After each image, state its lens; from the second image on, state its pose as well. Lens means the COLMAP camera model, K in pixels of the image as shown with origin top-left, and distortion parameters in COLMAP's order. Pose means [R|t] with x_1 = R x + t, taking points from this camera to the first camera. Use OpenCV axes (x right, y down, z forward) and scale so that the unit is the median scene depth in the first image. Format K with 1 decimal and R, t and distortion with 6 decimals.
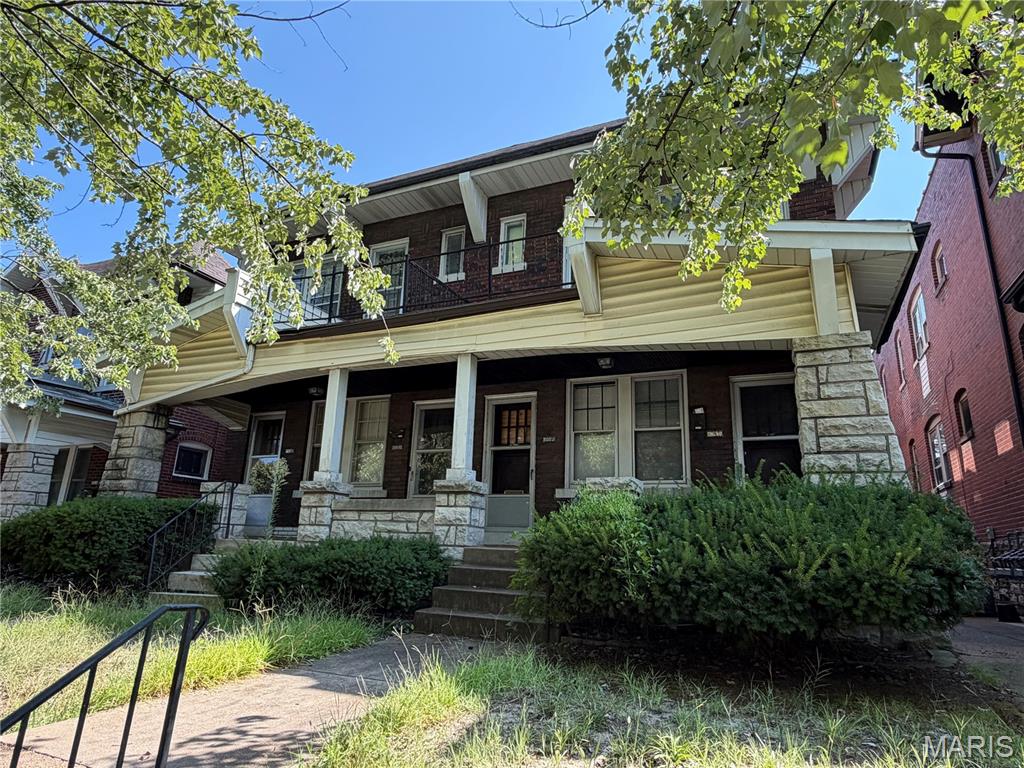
lens RADIAL K [[604.7, 0, 510.6], [0, 604.7, 381.4], [0, 0, 1]] dist [-0.002724, 0.002466]
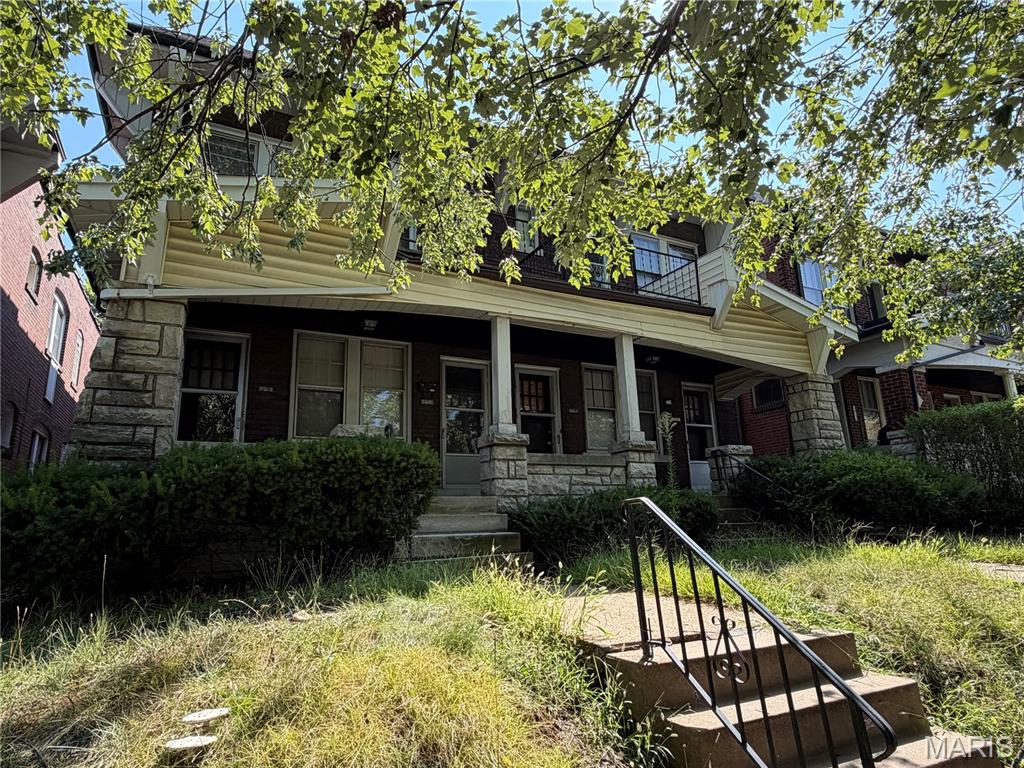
lens RADIAL K [[604.7, 0, 508.5], [0, 604.7, 378.1], [0, 0, 1]] dist [-0.002724, 0.002466]
pose [[0.626108, 0.138184, 0.767395, -1.101138], [-0.159519, 0.986056, -0.047408, 0.128819], [-0.763245, -0.092731, 0.639420, 0.414070]]
